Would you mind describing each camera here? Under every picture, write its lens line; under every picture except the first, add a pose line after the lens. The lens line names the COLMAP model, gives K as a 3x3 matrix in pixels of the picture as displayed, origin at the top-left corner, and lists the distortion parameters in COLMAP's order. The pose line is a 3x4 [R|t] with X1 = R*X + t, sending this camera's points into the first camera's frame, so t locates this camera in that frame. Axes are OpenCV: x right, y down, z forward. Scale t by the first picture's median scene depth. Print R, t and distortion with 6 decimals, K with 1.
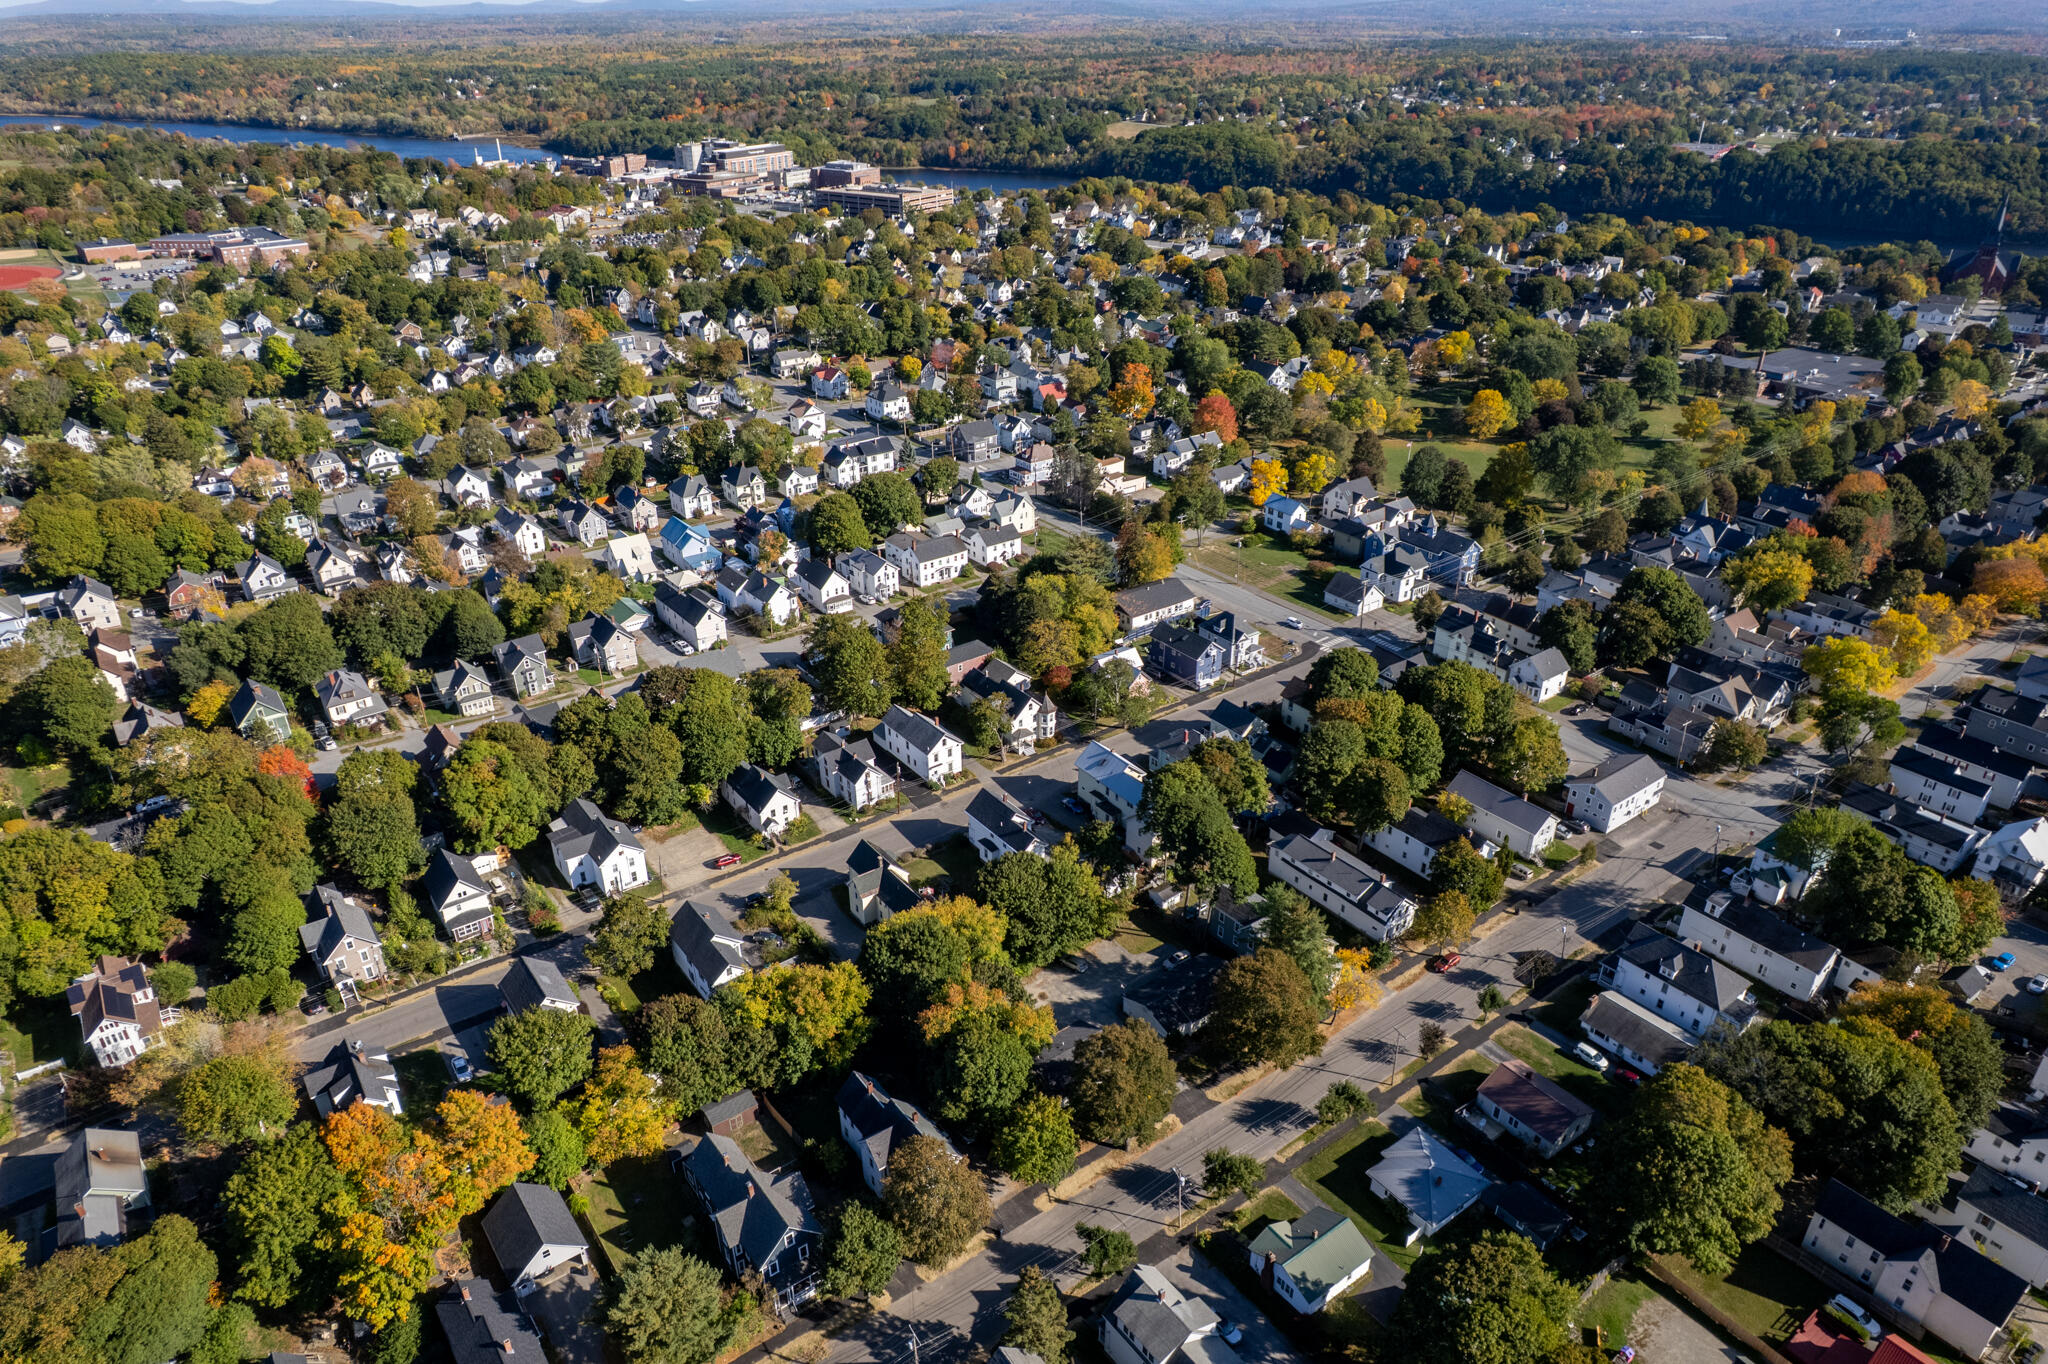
lens RADIAL K [[1318.4, 0, 1010.1], [0, 1318.4, 679.7], [0, 0, 1]] dist [-0.072399, 0.067705]
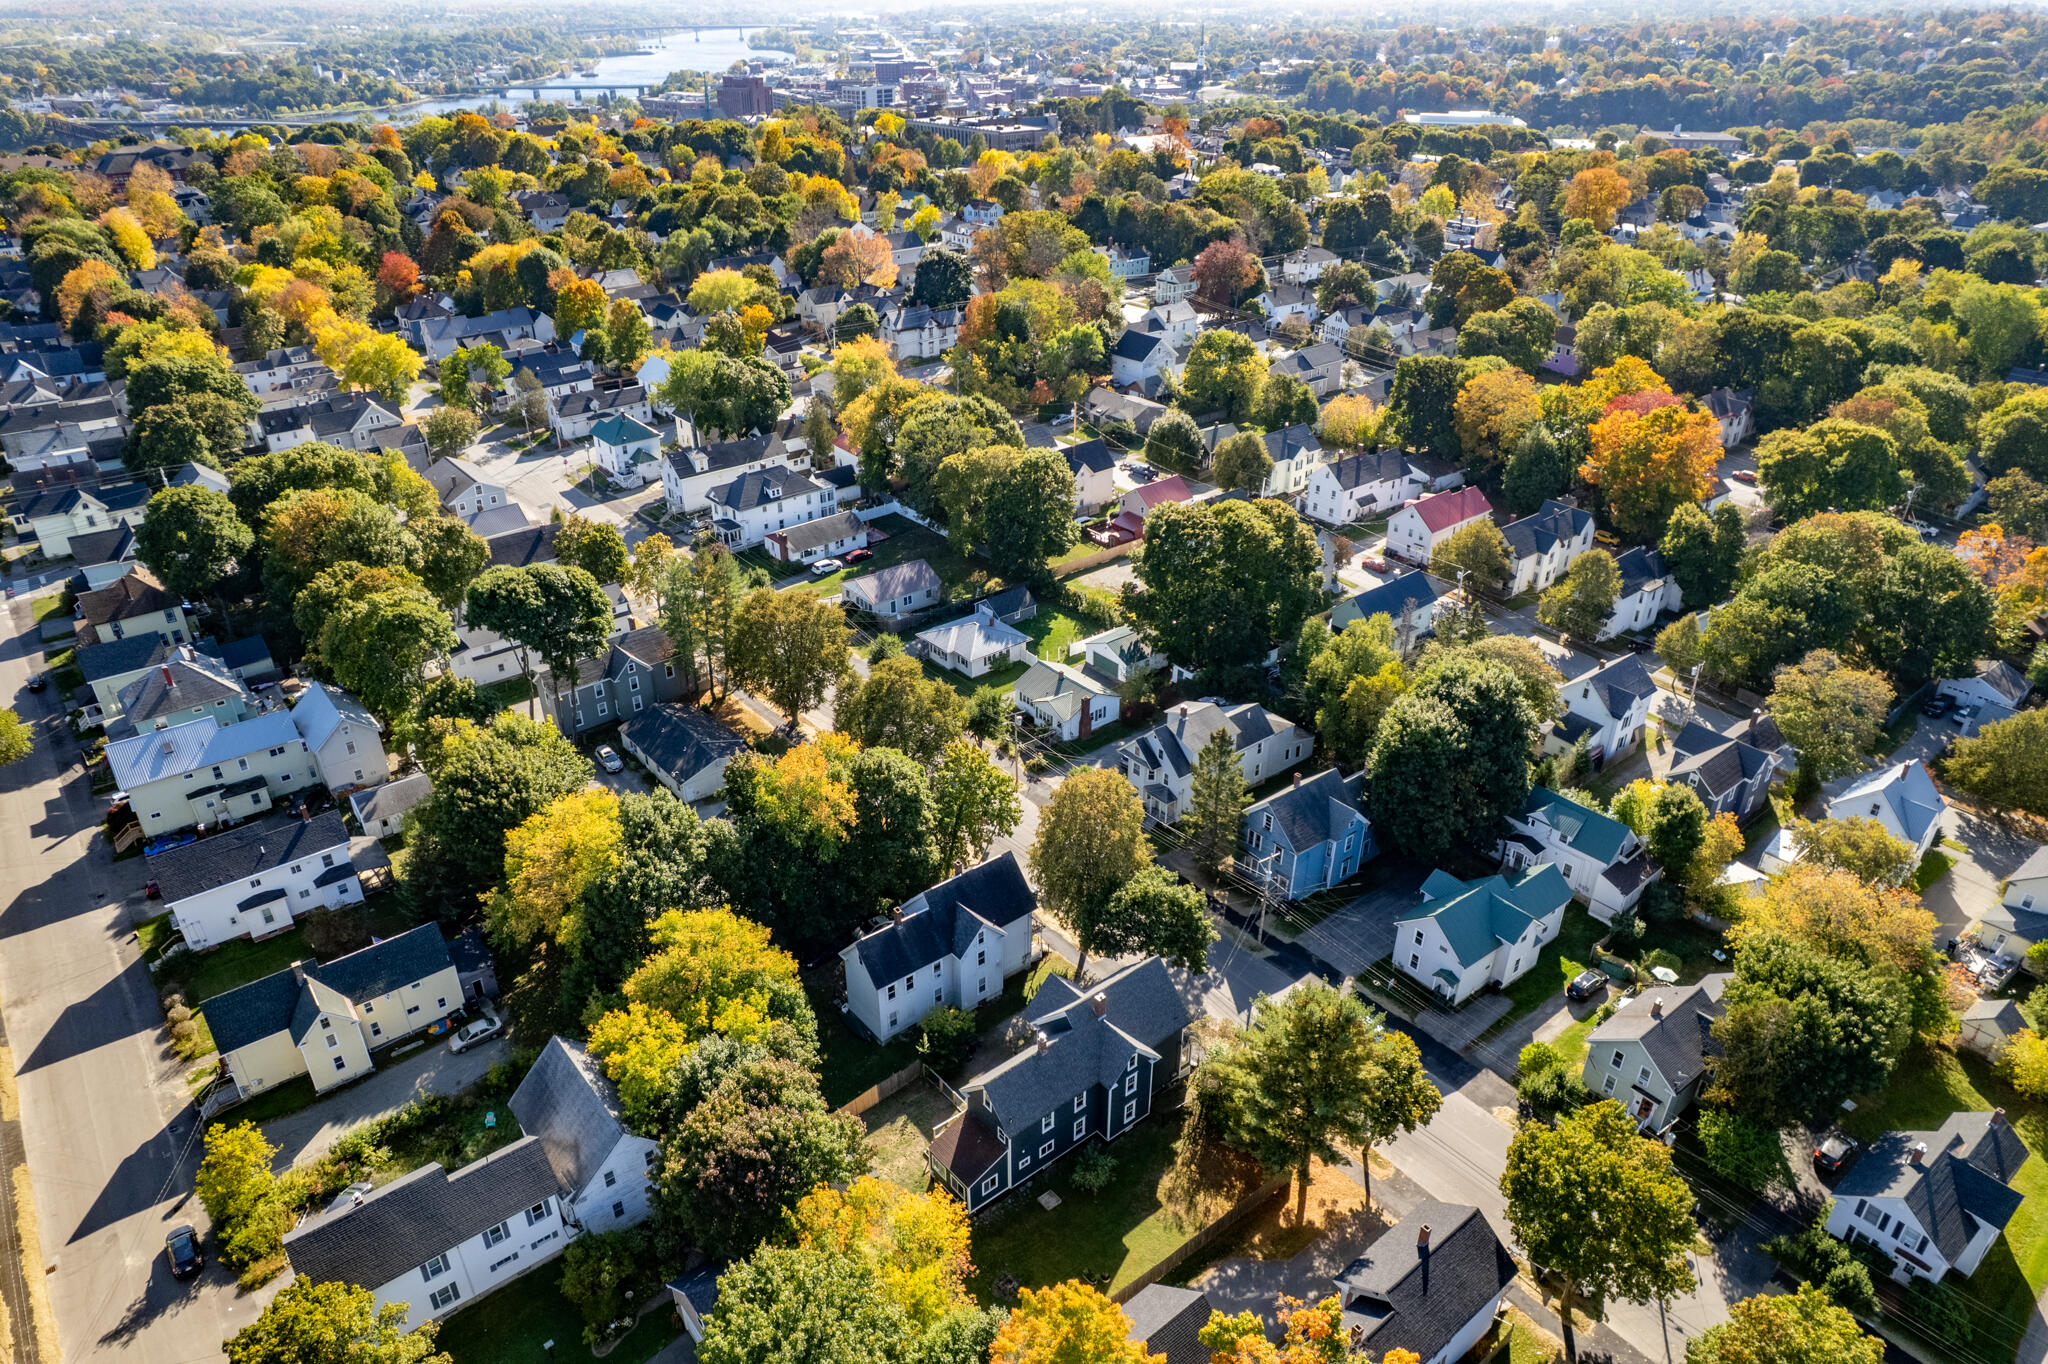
lens RADIAL K [[1318.4, 0, 1020.6], [0, 1318.4, 698.5], [0, 0, 1]] dist [-0.072399, 0.067705]
pose [[-0.050497, -0.482811, 0.874267, -0.402773], [0.466418, 0.762658, 0.448115, -0.033398], [-0.883122, 0.430403, 0.186680, 0.468558]]
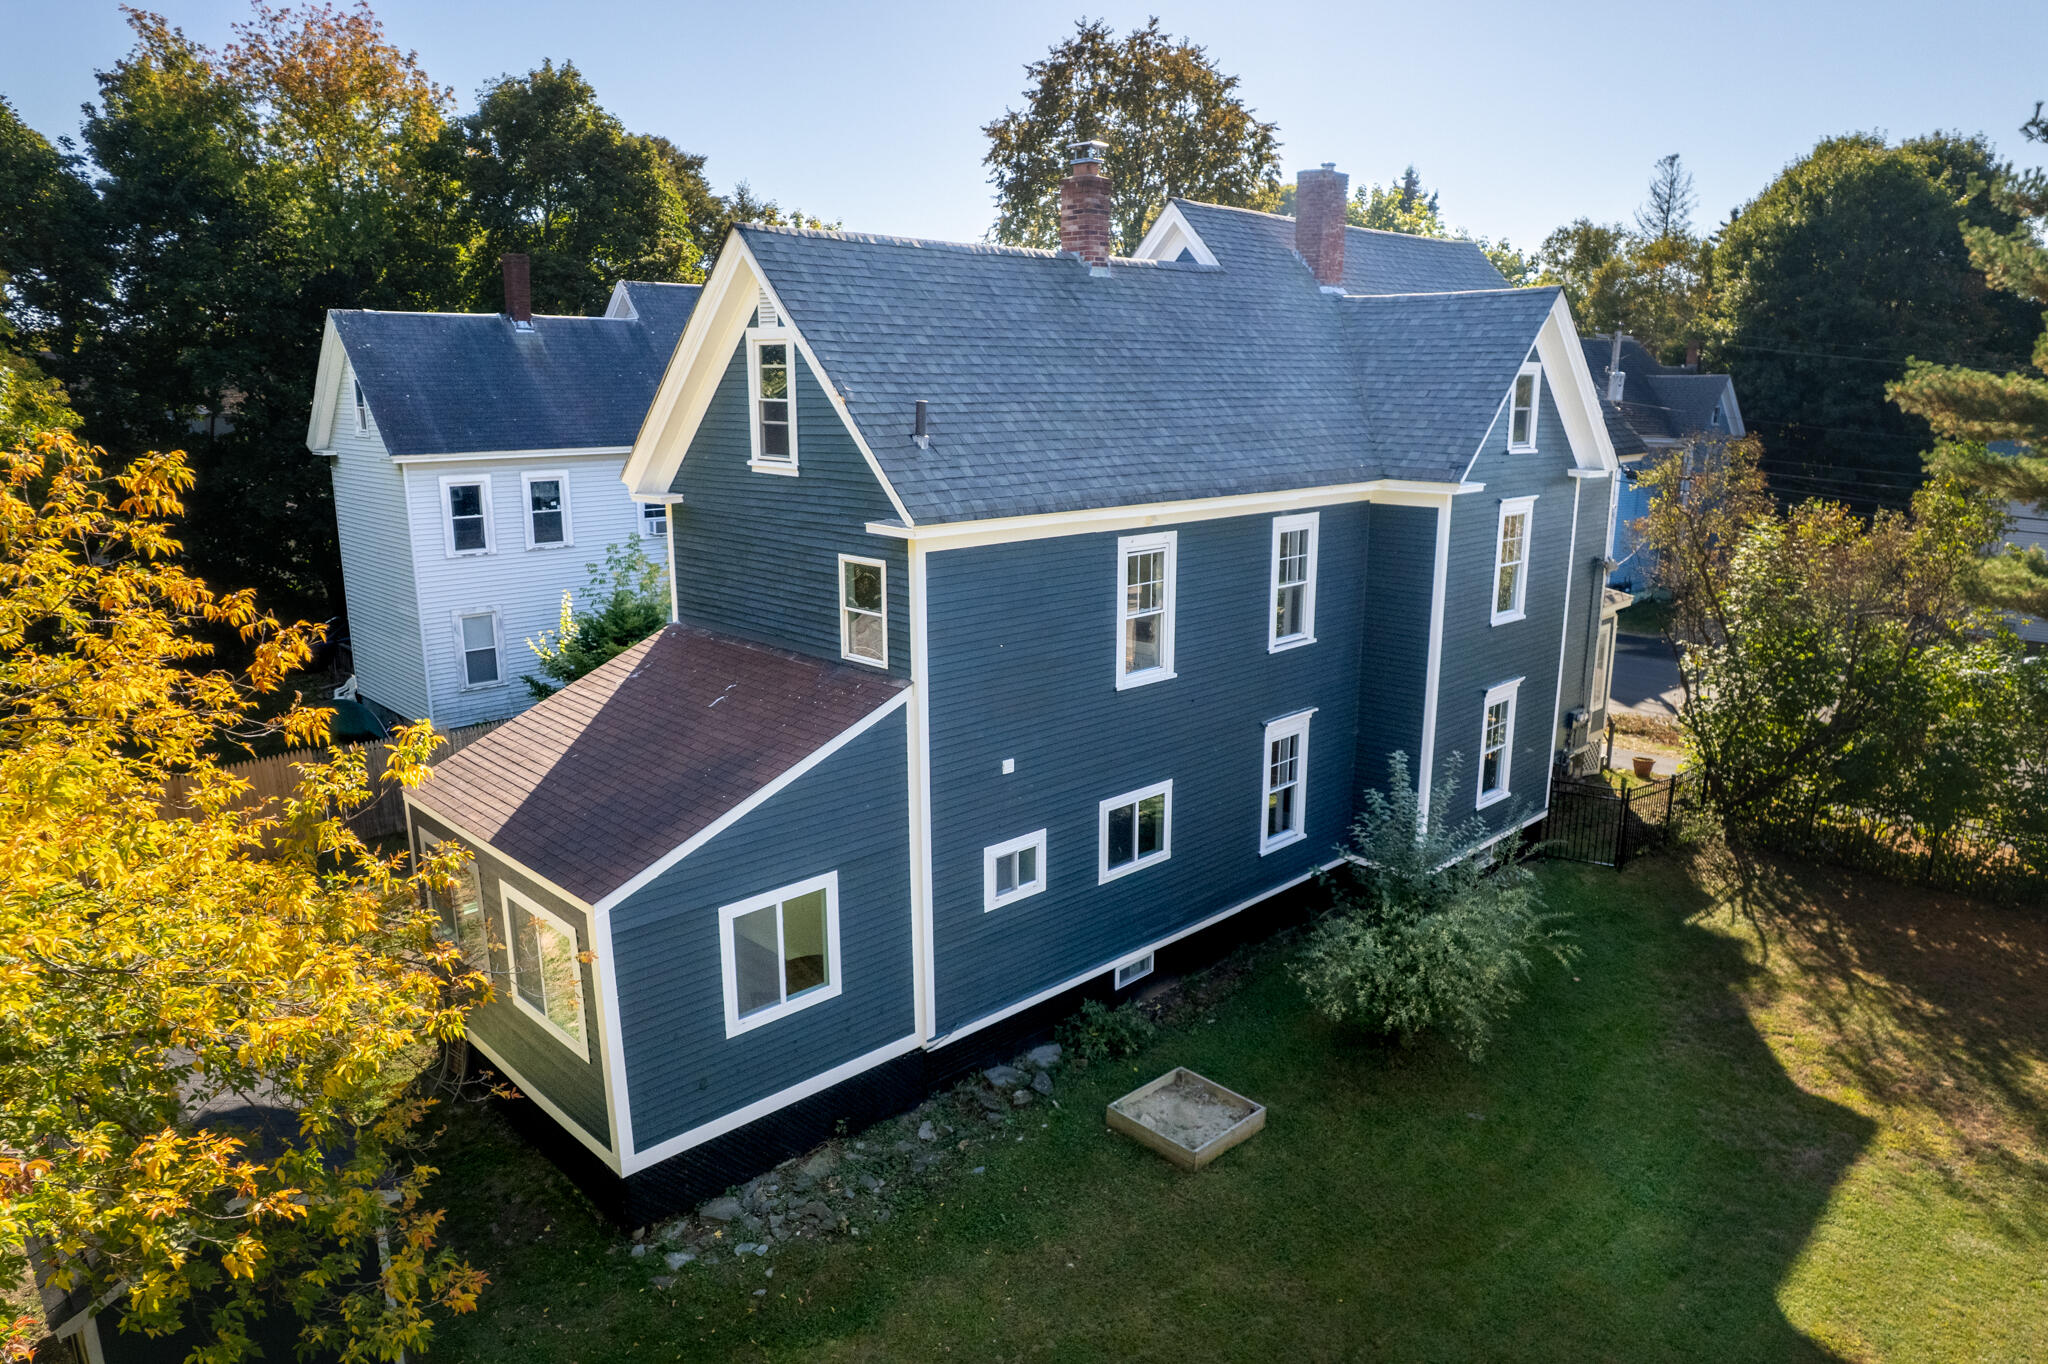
lens RADIAL K [[1318.4, 0, 1026.8], [0, 1318.4, 681.8], [0, 0, 1]] dist [-0.072399, 0.067705]
pose [[-0.136626, -0.216150, 0.966754, -0.196631], [0.462768, 0.848949, 0.255211, 0.212821], [-0.875888, 0.482251, -0.015962, 0.590406]]
